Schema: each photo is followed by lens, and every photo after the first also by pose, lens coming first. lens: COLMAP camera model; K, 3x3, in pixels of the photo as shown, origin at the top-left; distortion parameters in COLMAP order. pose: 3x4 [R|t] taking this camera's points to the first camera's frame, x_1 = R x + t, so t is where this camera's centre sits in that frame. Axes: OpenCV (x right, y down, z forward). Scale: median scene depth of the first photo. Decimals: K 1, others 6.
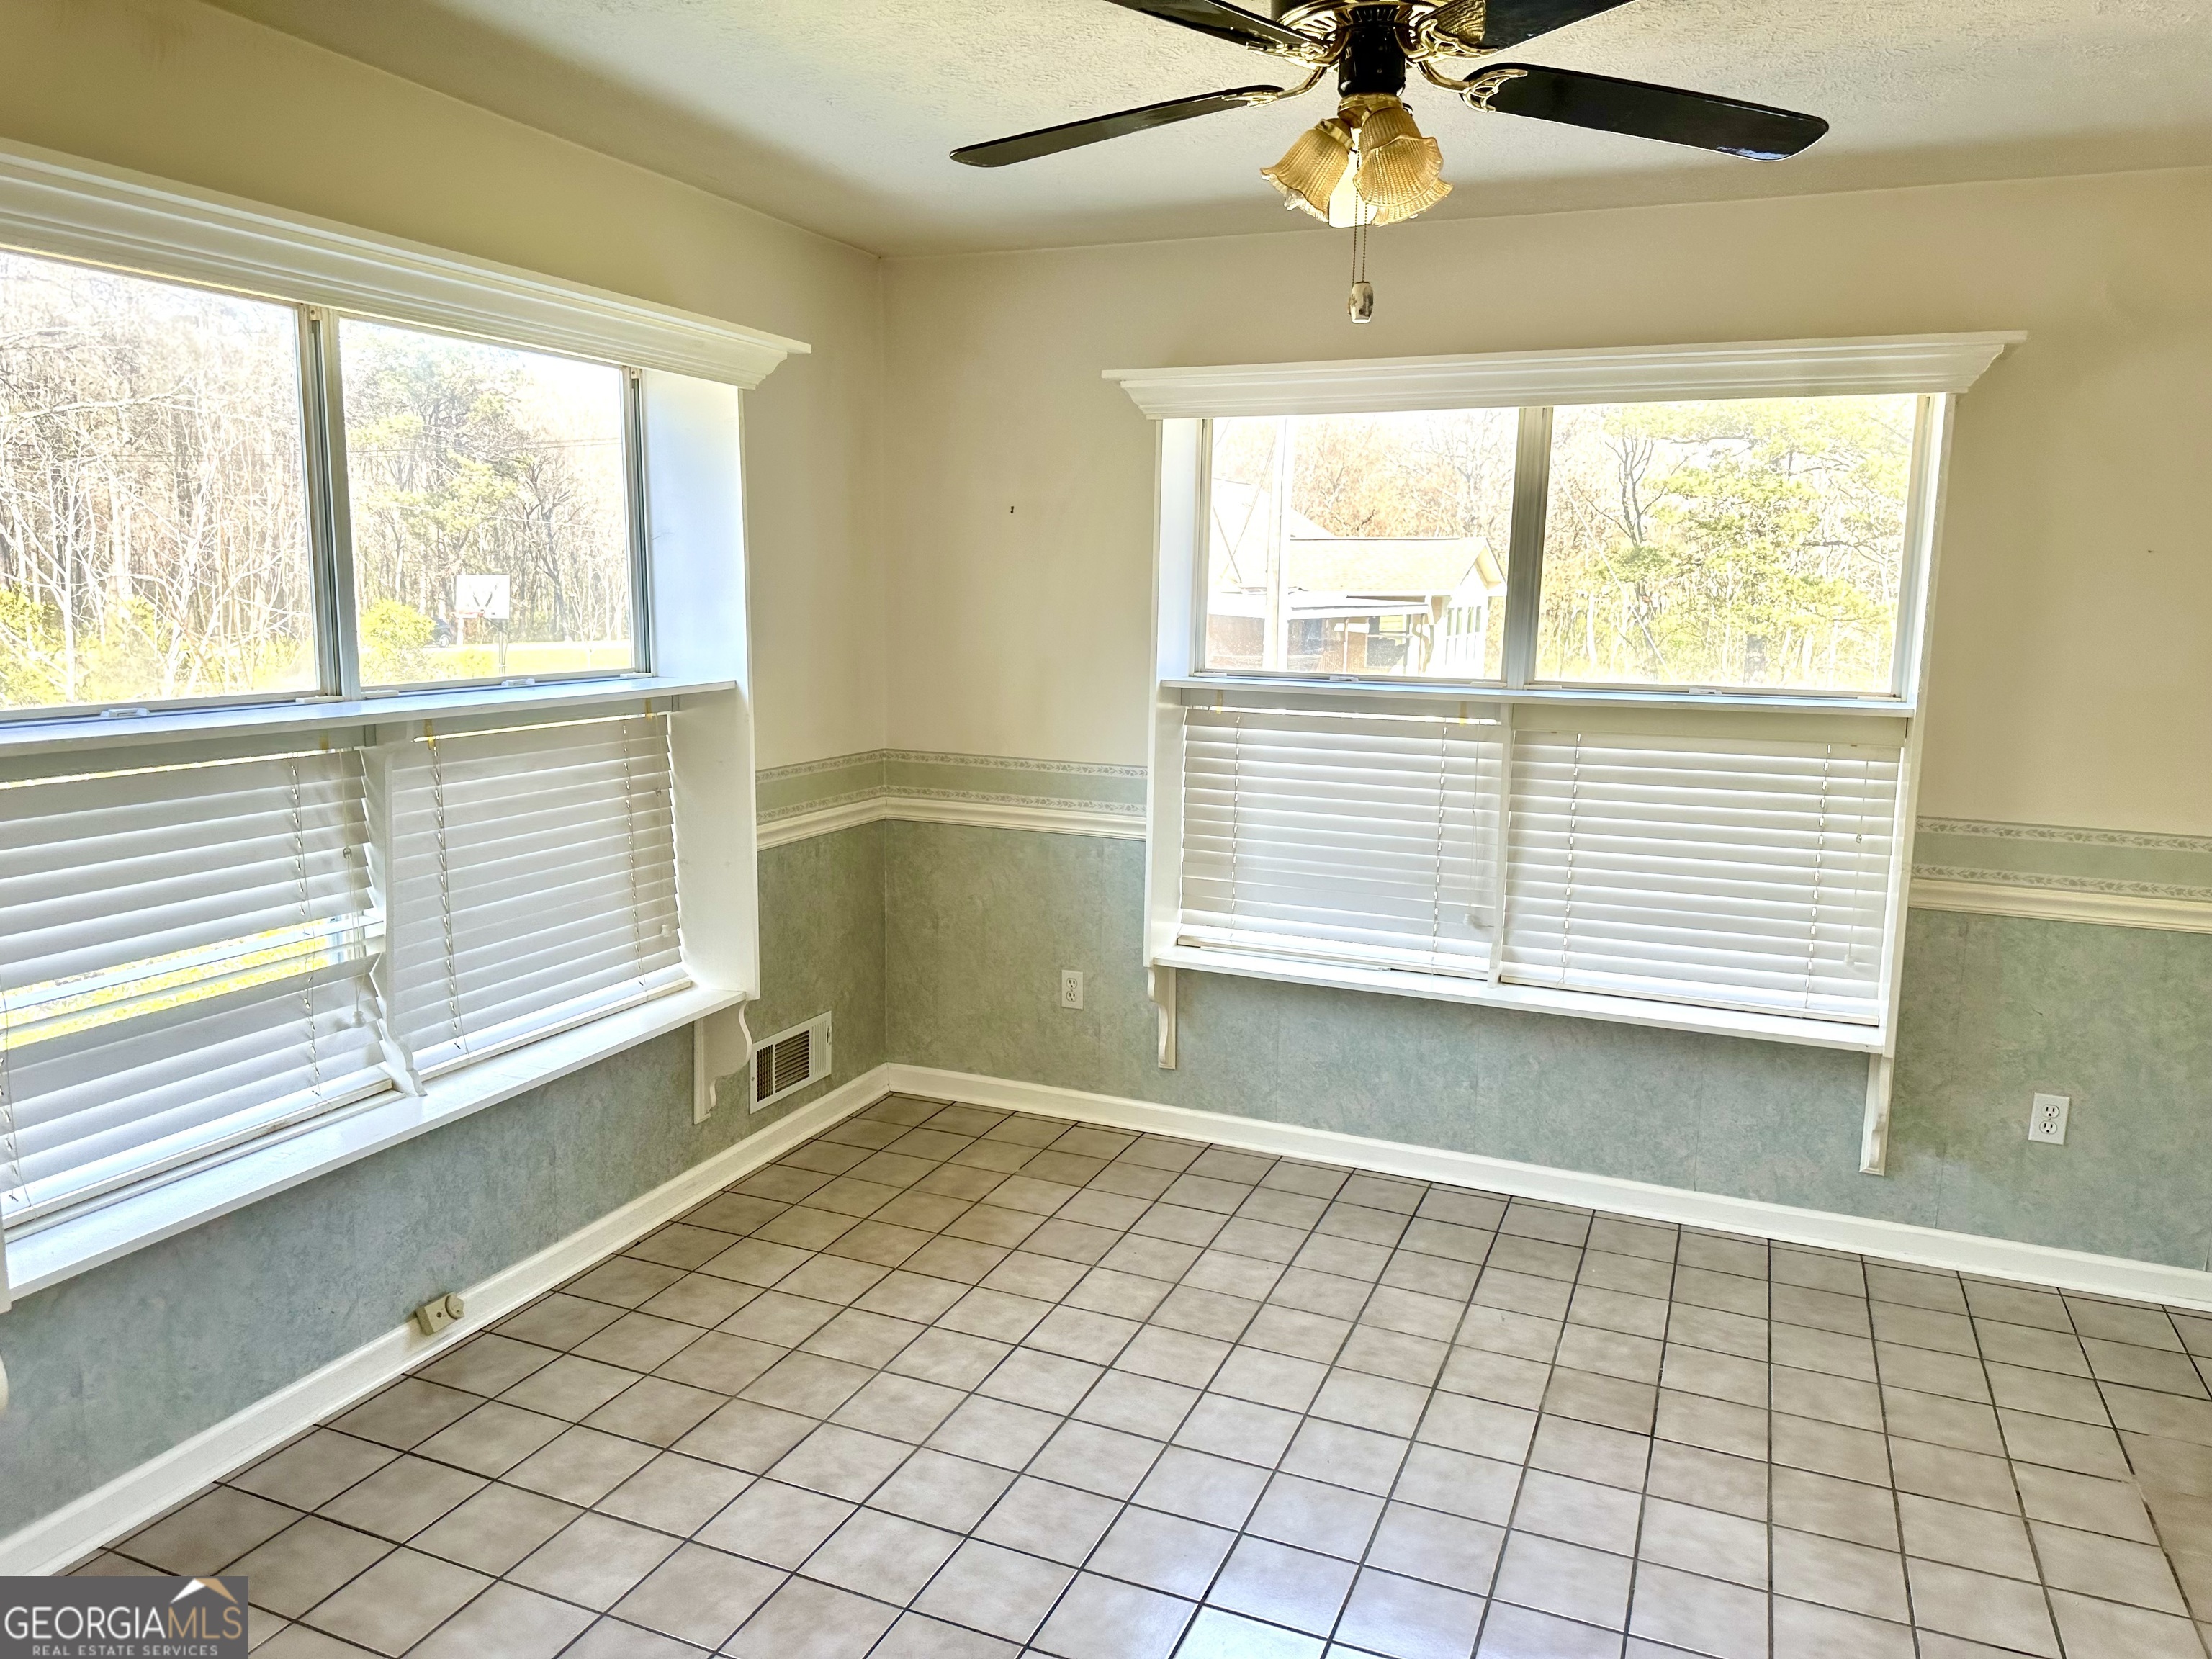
lens RADIAL K [[1569.9, 0, 1114.3], [0, 1569.9, 826.5], [0, 0, 1]] dist [0.103339, -0.139156]
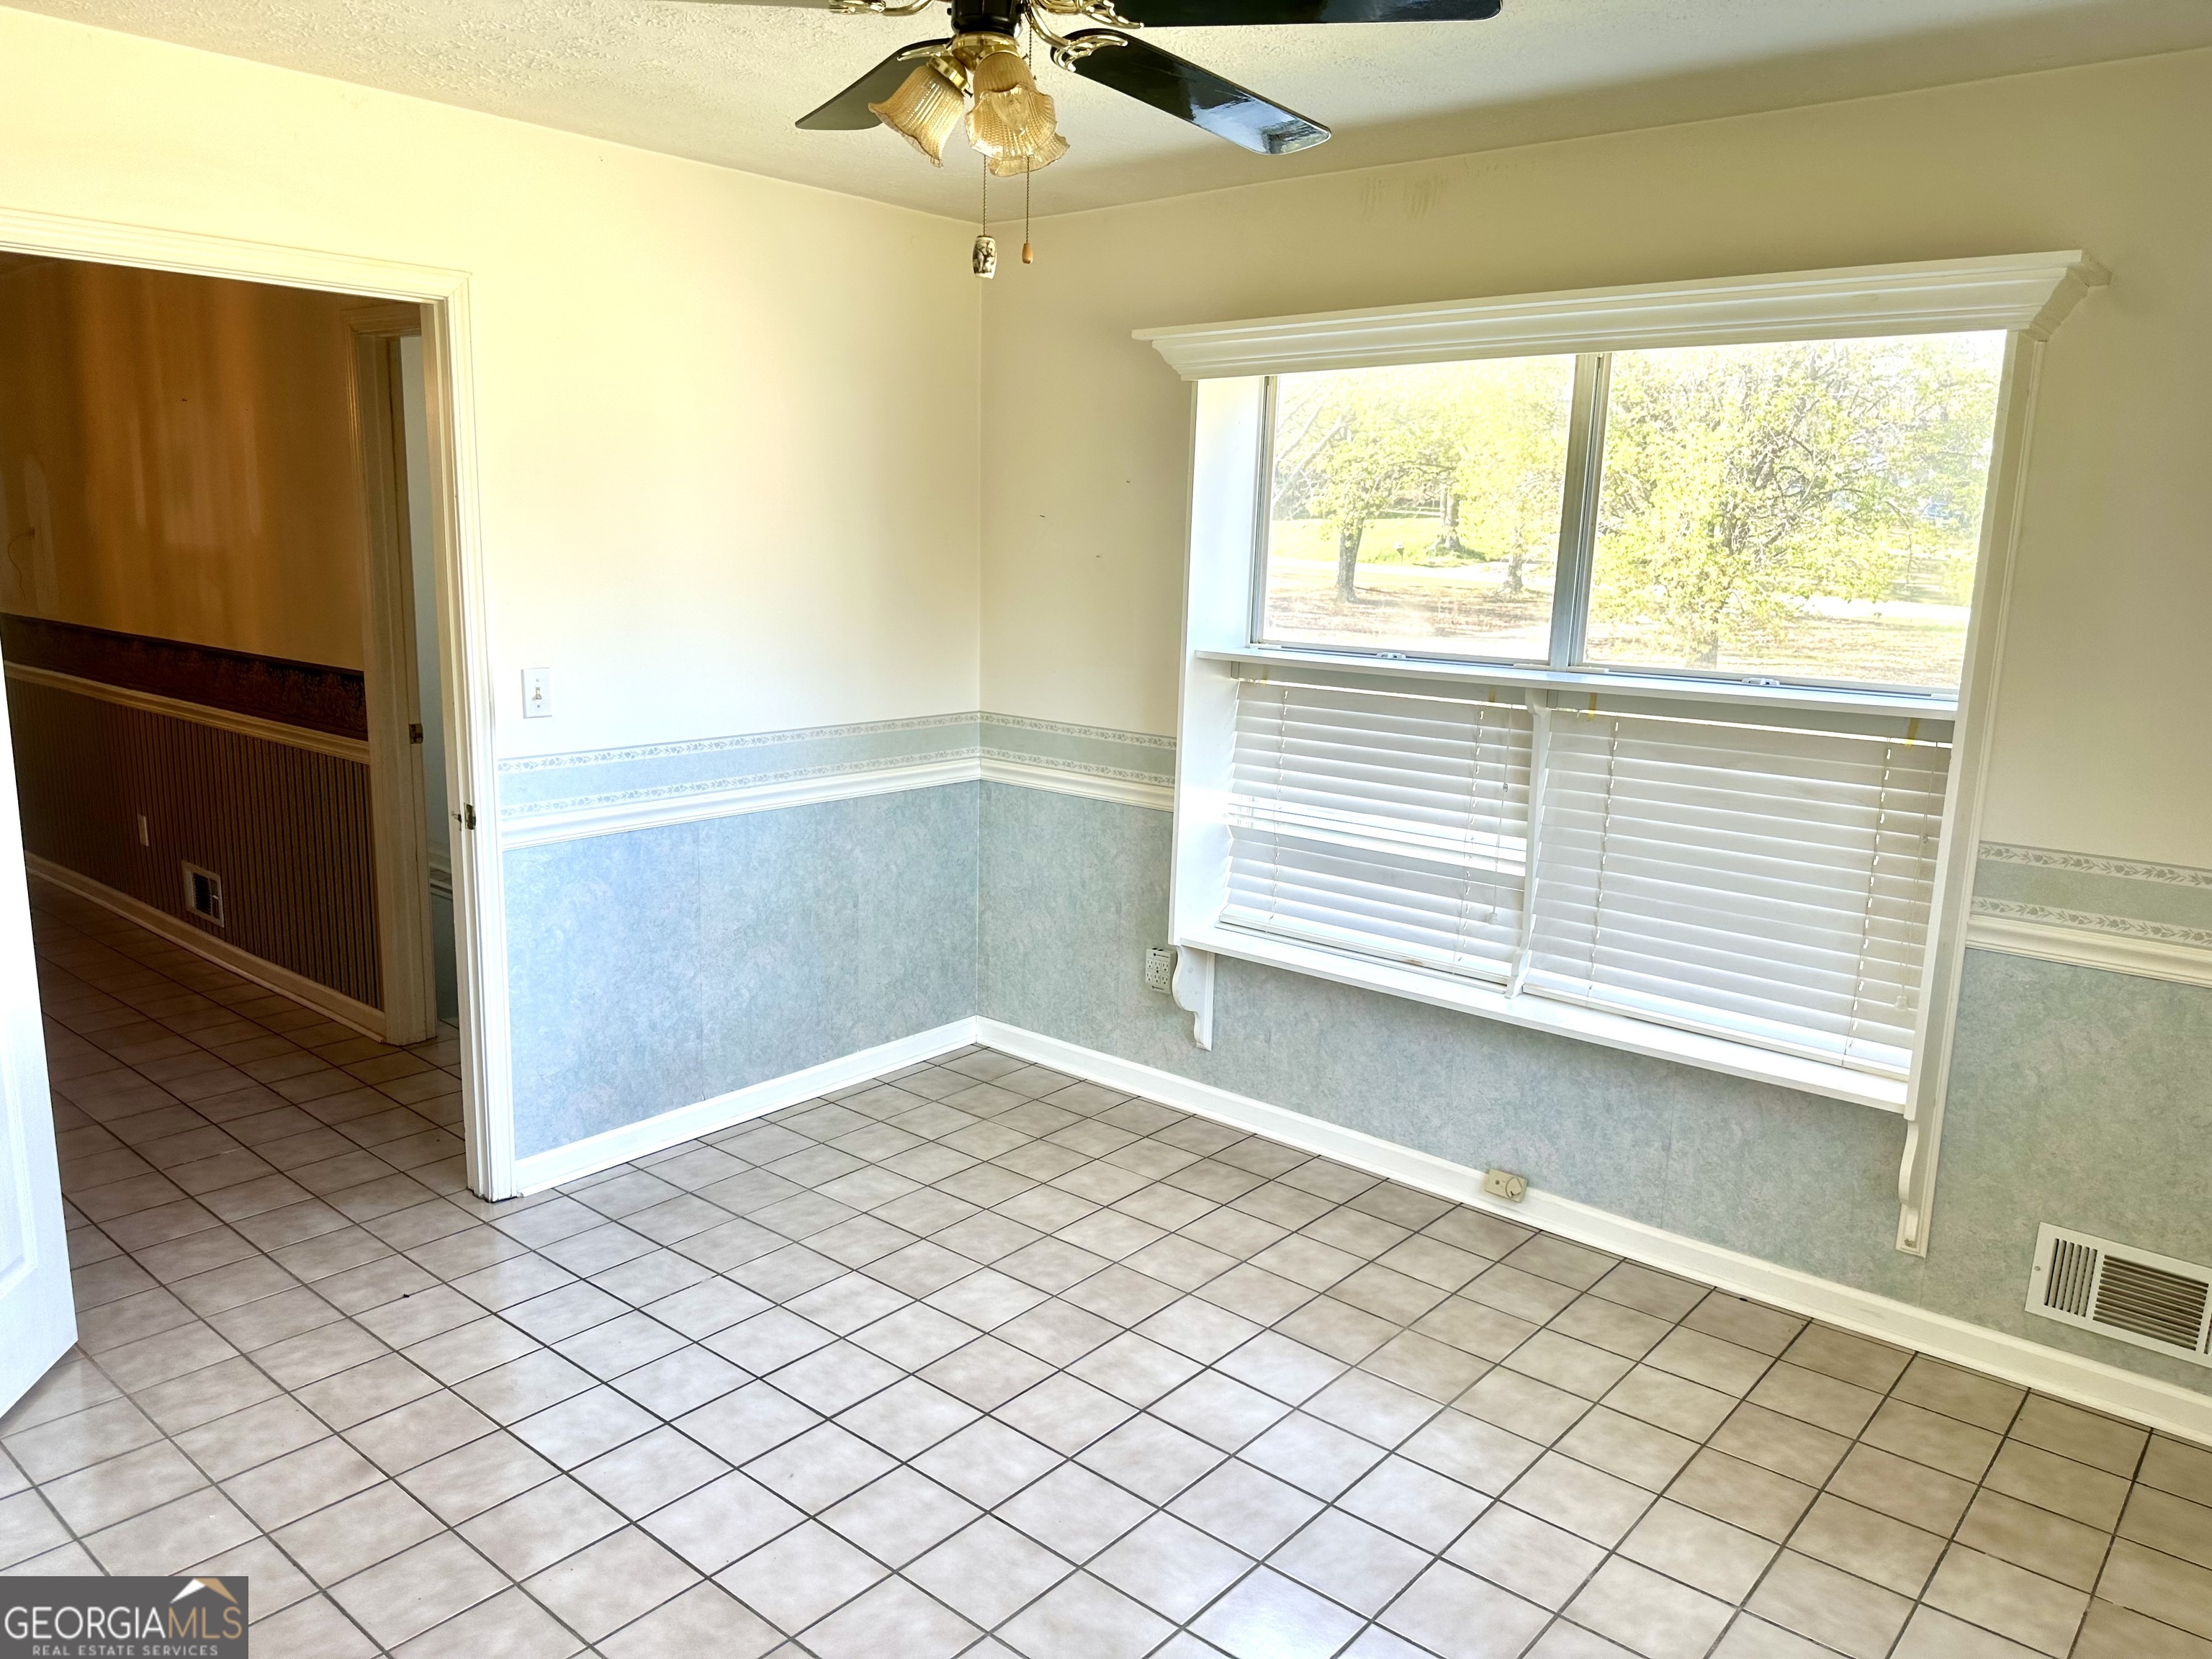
lens RADIAL K [[1569.9, 0, 1083.8], [0, 1569.9, 871.9], [0, 0, 1]] dist [0.103339, -0.139156]
pose [[-0.325035, 0.179071, -0.928593, 0.637981], [-0.176981, 0.953043, 0.245735, -0.133828], [0.928994, 0.244216, -0.278080, 0.837417]]
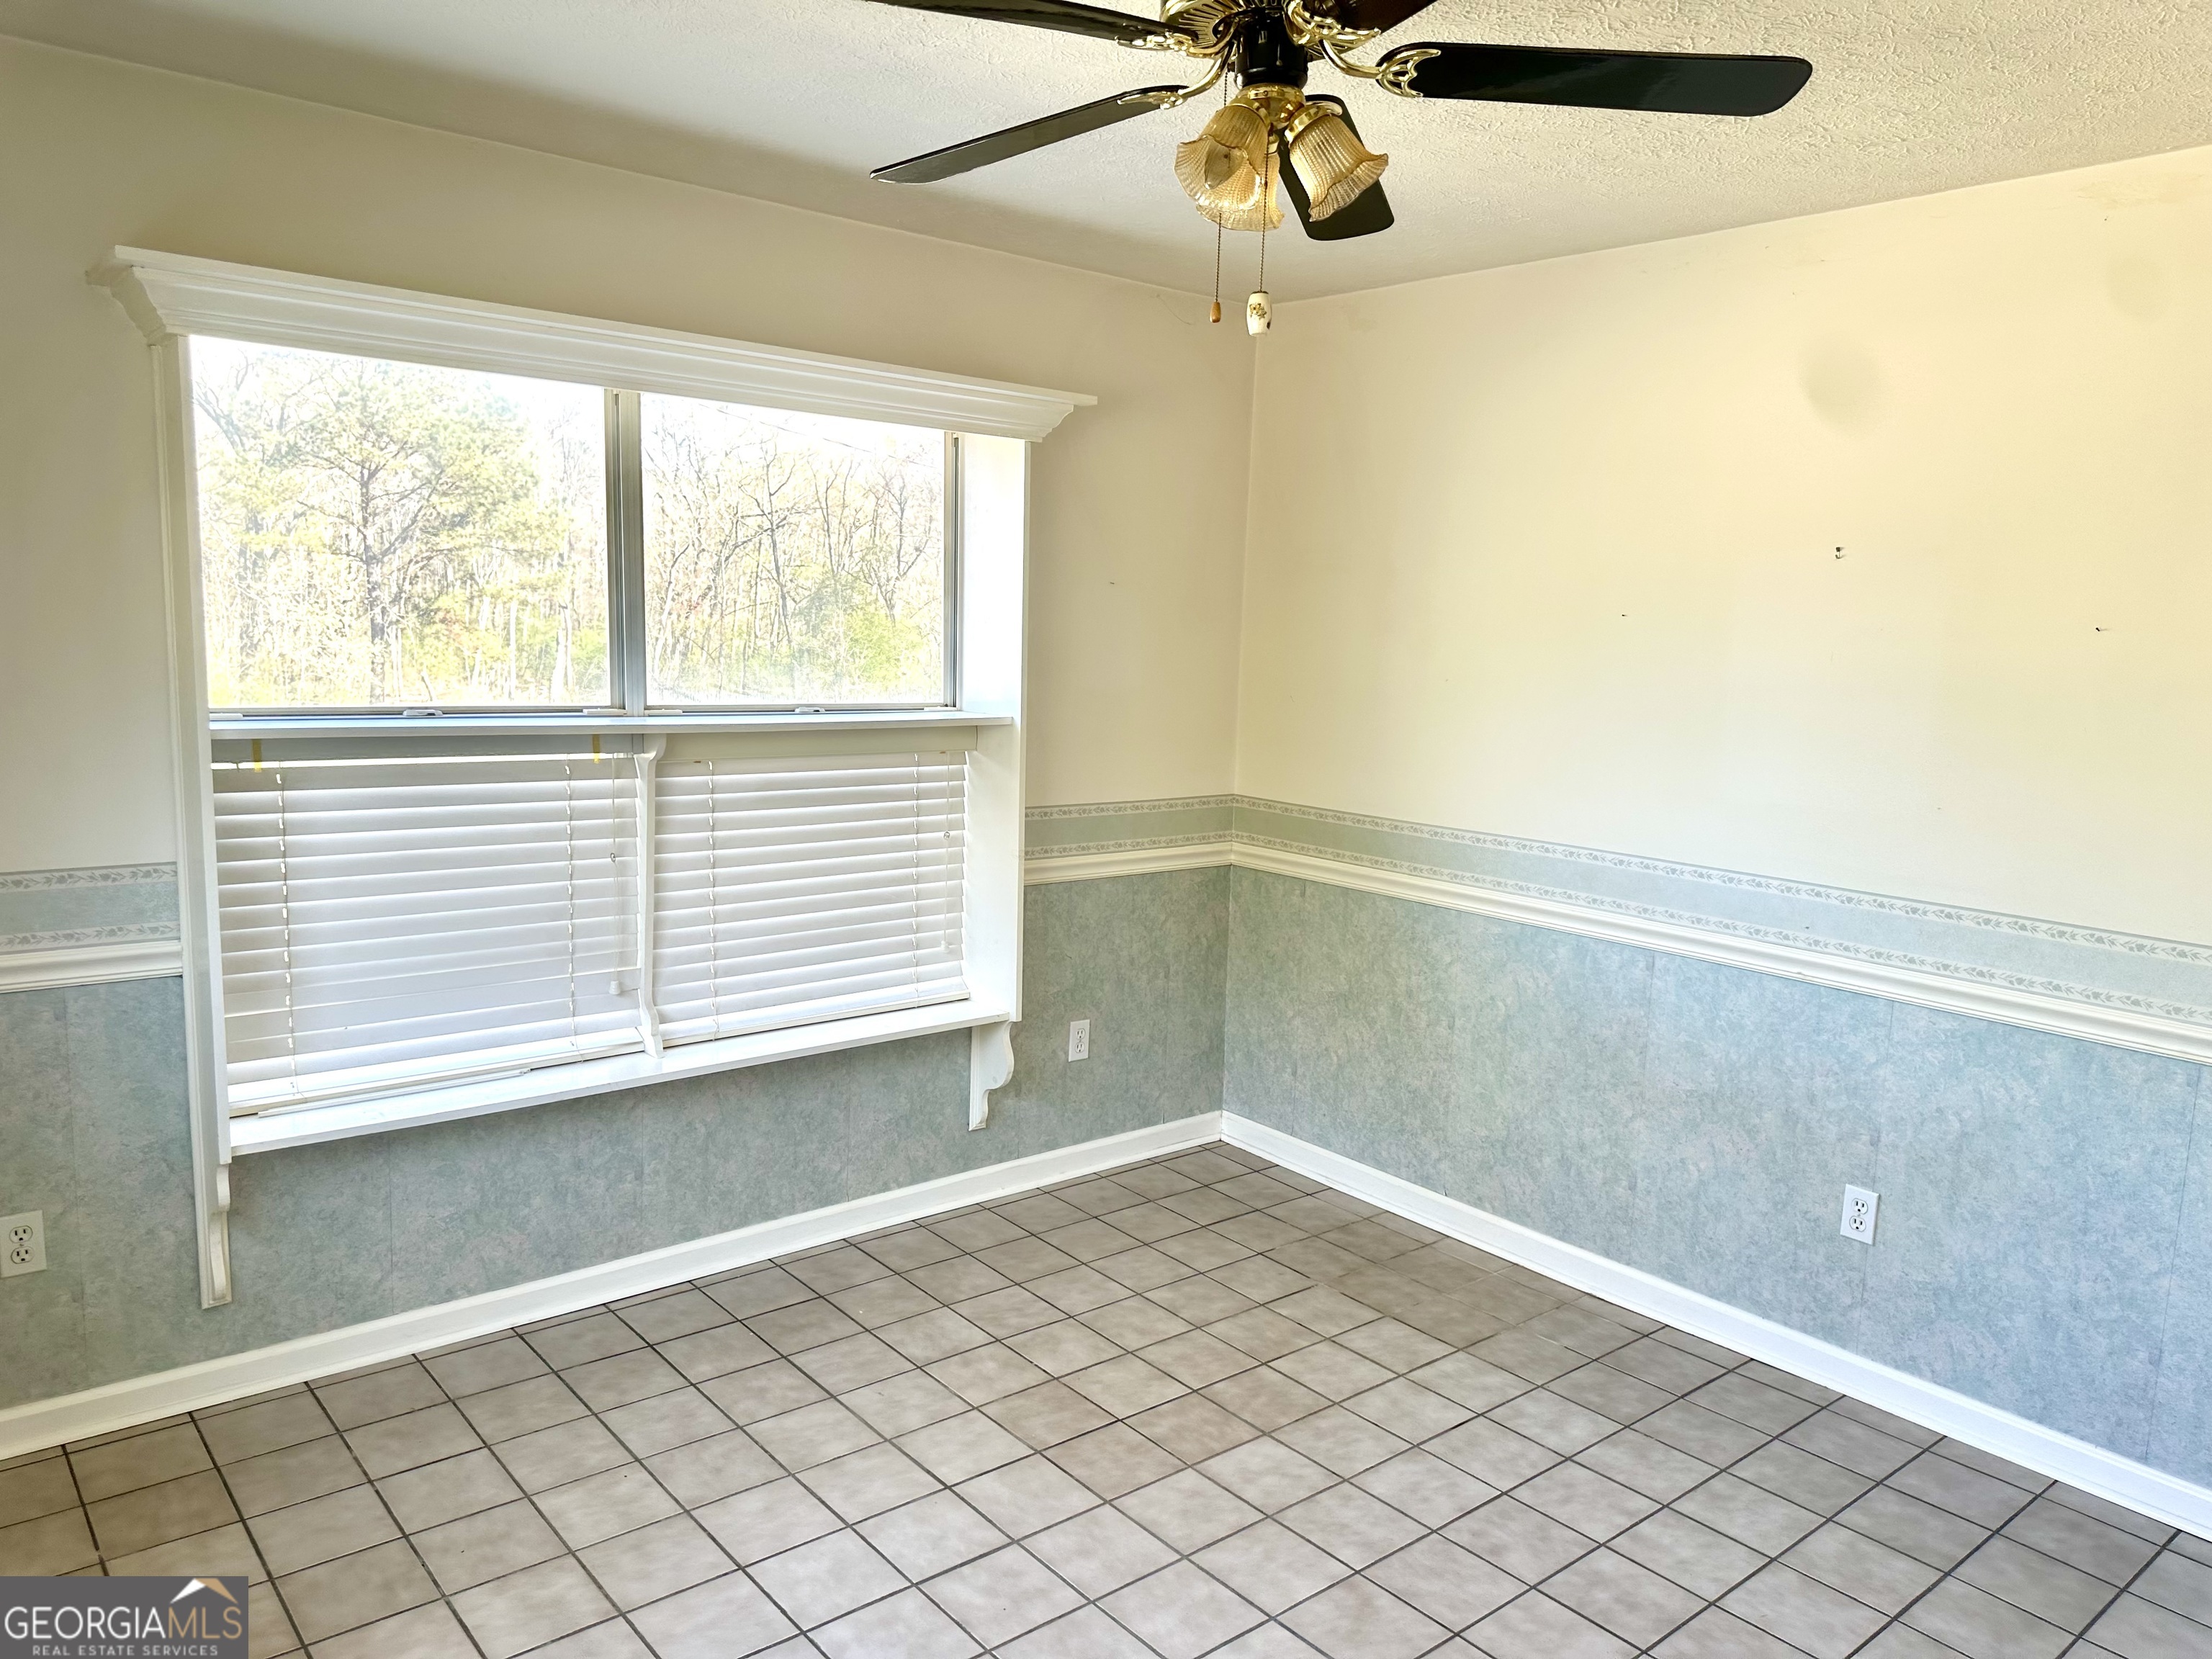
lens RADIAL K [[1569.9, 0, 1098.5], [0, 1569.9, 831.1], [0, 0, 1]] dist [0.103339, -0.139156]
pose [[0.455113, -0.126307, 0.881430, -0.441985], [0.107191, 0.990461, 0.086585, -0.077875], [-0.883958, 0.055076, 0.464311, 0.404246]]
